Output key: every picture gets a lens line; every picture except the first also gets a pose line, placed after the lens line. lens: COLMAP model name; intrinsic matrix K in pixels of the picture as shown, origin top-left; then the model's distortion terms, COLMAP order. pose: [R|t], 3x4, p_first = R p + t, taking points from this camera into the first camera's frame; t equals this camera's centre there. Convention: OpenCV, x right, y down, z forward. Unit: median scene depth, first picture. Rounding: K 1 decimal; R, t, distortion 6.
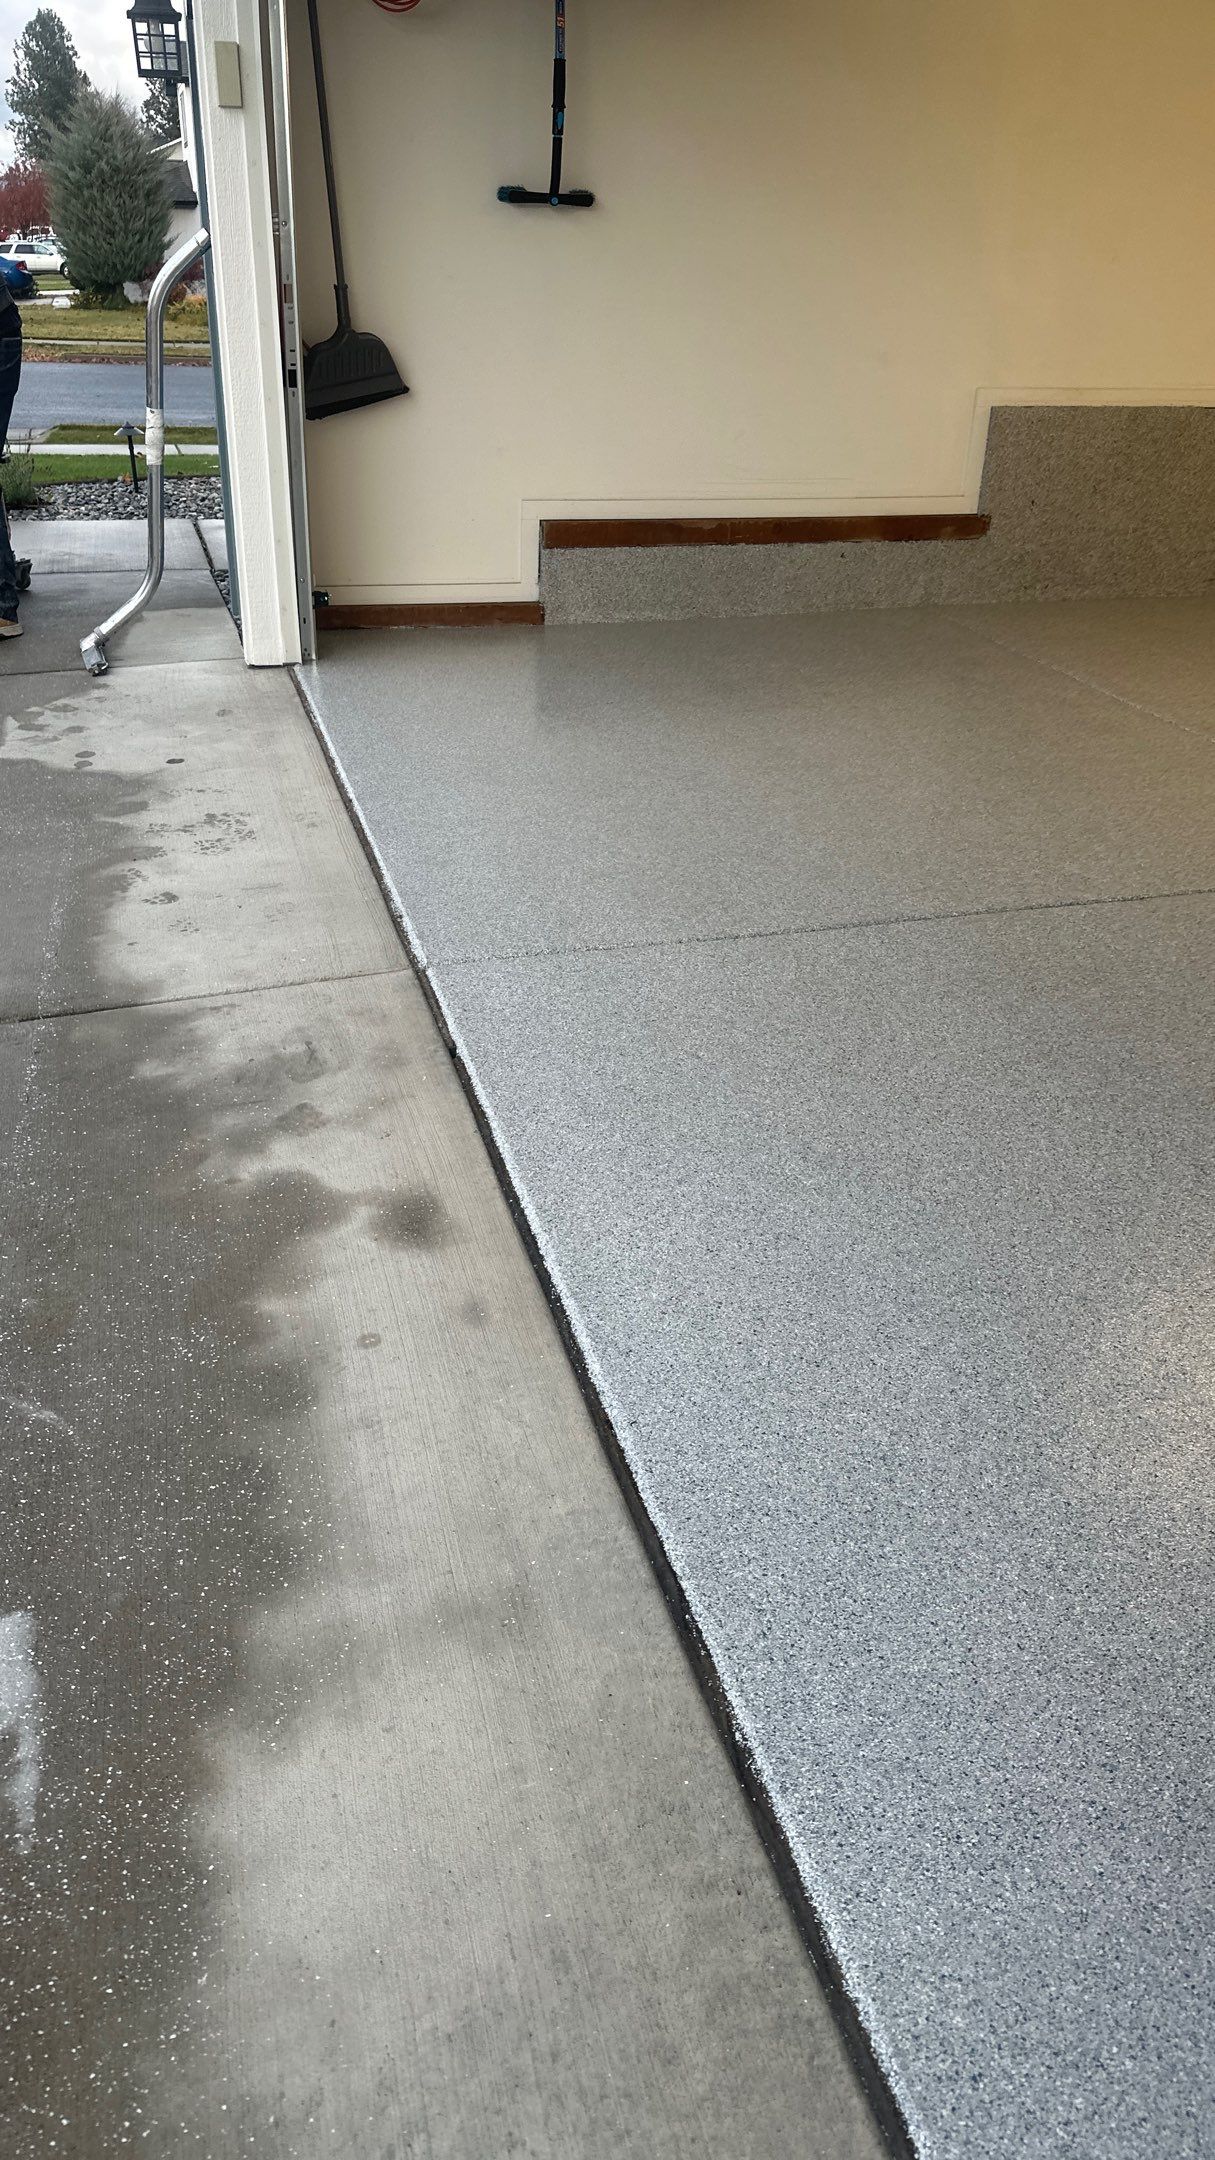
lens RADIAL K [[1507.0, 0, 598.1], [0, 1507.0, 1075.5], [0, 0, 1]] dist [0.070347, -0.100473]
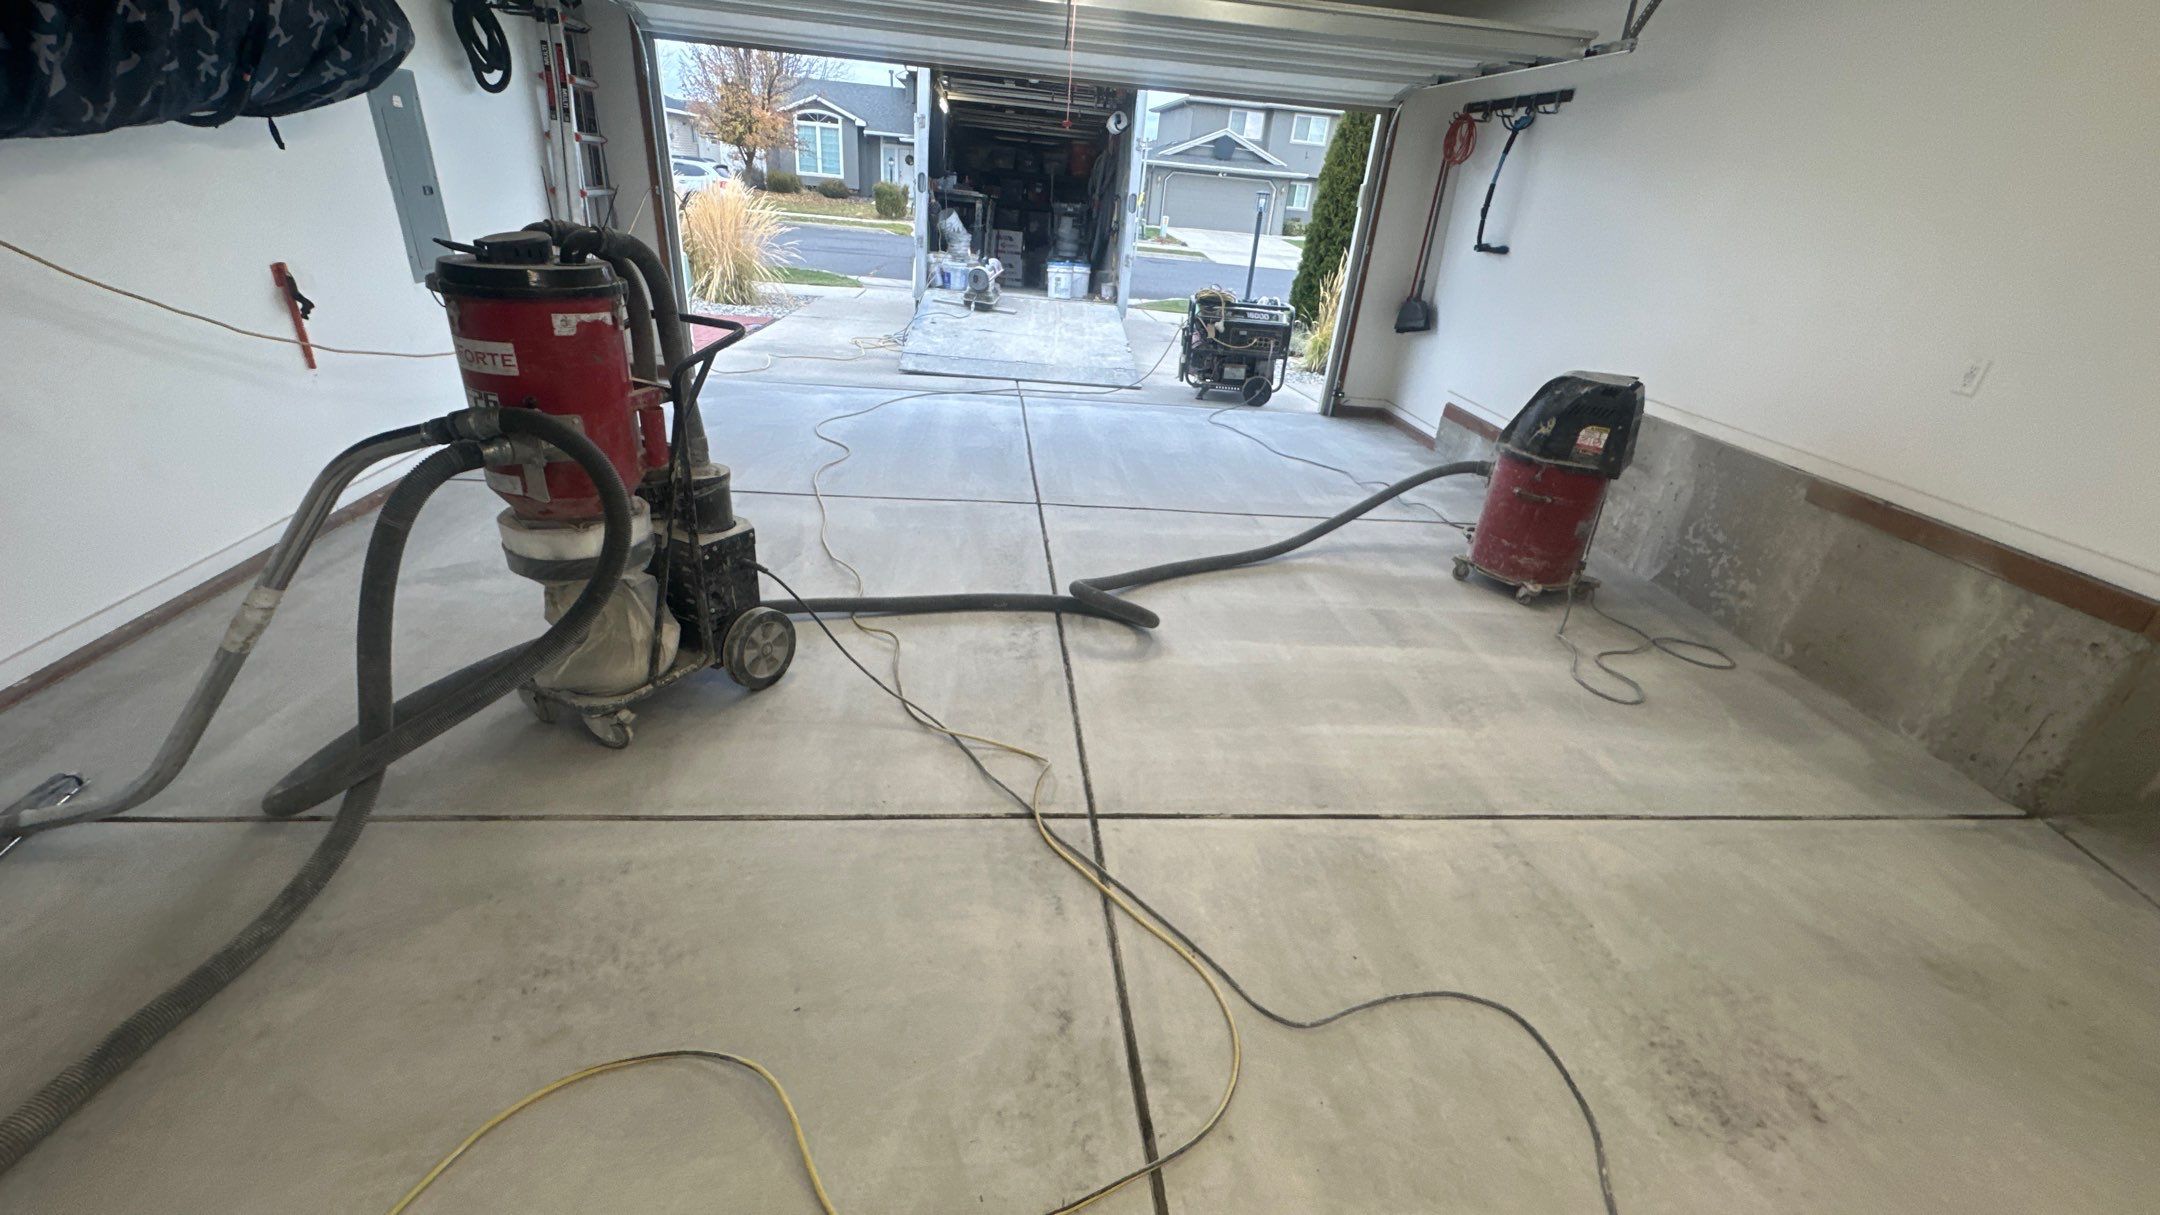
lens RADIAL K [[858.0, 0, 1081.6], [0, 858.0, 606.0], [0, 0, 1]] dist [-0.002987, 0.000327]
pose [[-0.175733, 0.399619, -0.899679, 3.483581], [-0.542019, 0.723627, 0.427292, -1.194058], [0.821787, 0.562732, 0.089436, 2.022096]]
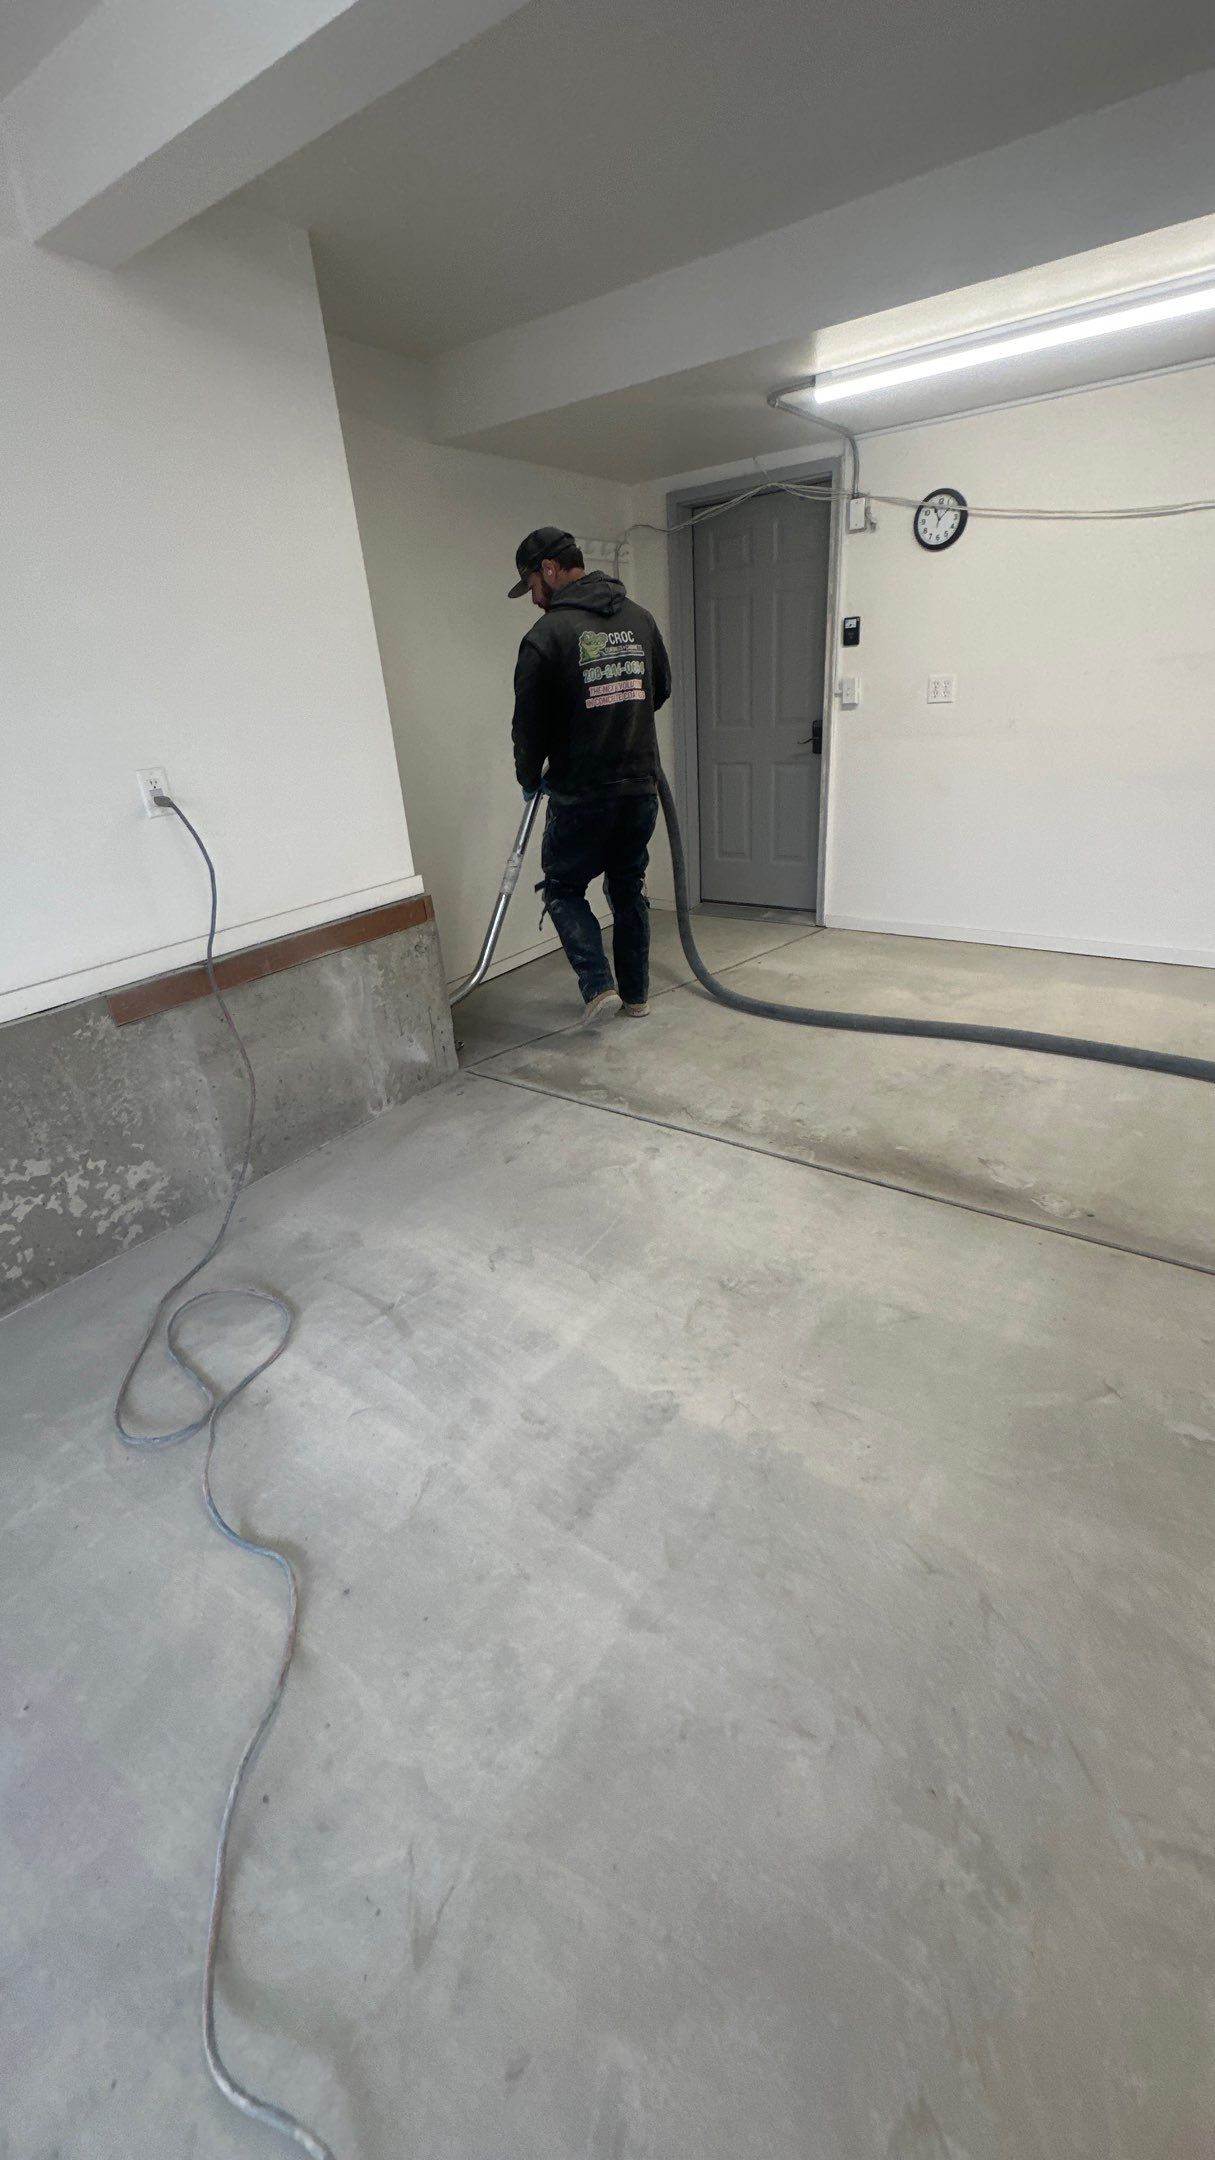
lens RADIAL K [[858.0, 0, 605.8], [0, 858.0, 1079.5], [0, 0, 1]] dist [-0.002987, 0.000327]
pose [[0.778701, -0.339237, 0.527772, 1.284475], [0.374493, 0.926241, 0.042816, -1.135335], [-0.503368, 0.164306, 0.848307, 1.949422]]
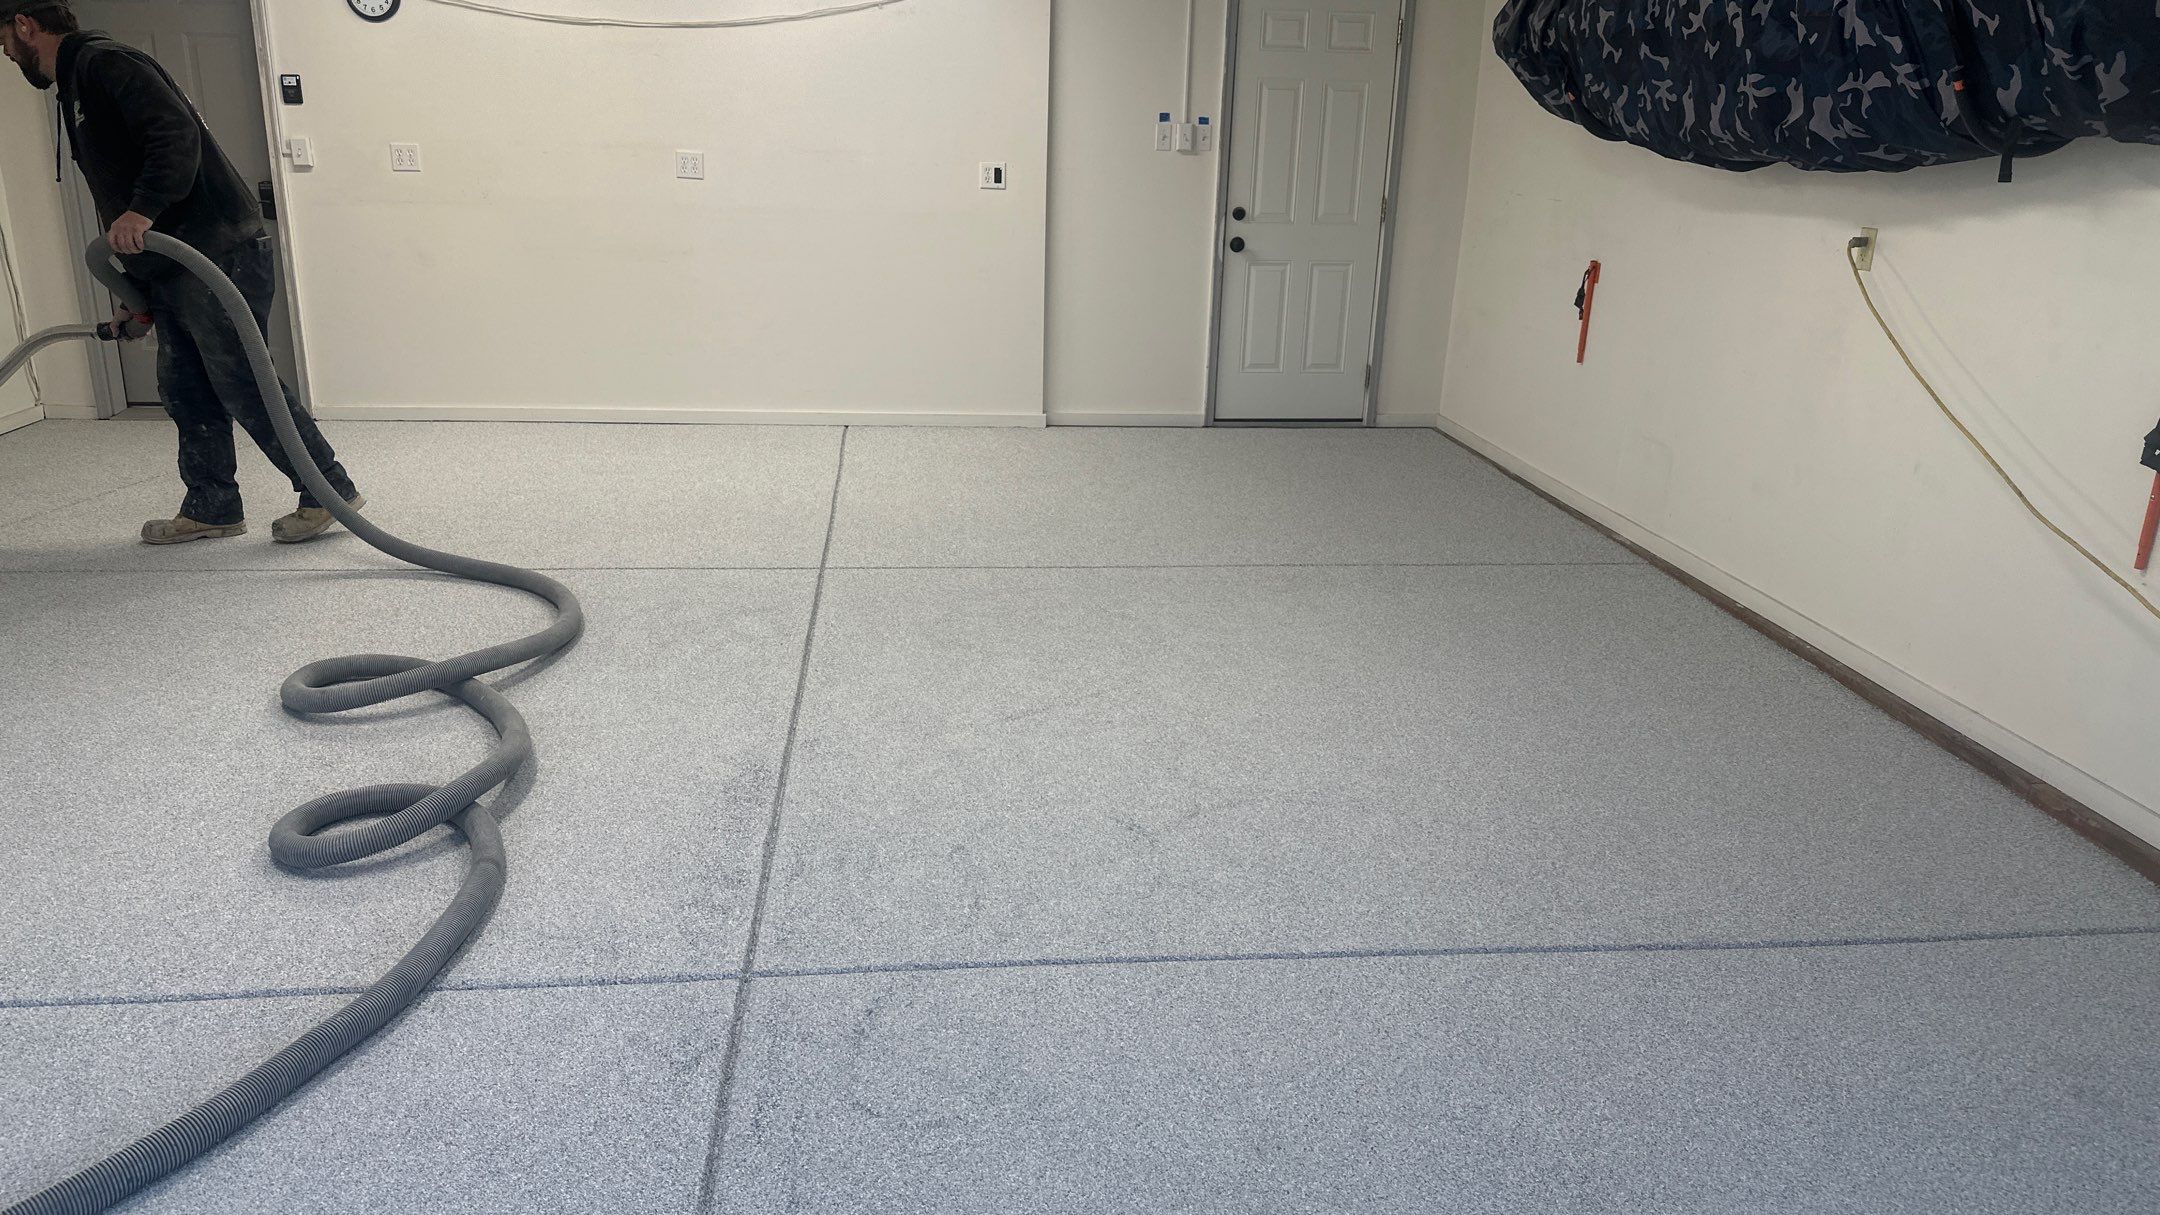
lens RADIAL K [[1507.0, 0, 1089.9], [0, 1507.0, 589.2], [0, 0, 1]] dist [0.070347, -0.100473]
pose [[0.162736, -0.315824, 0.934758, -0.090654], [0.447741, 0.867863, 0.215273, -0.784775], [-0.879230, 0.383496, 0.282640, 1.098112]]
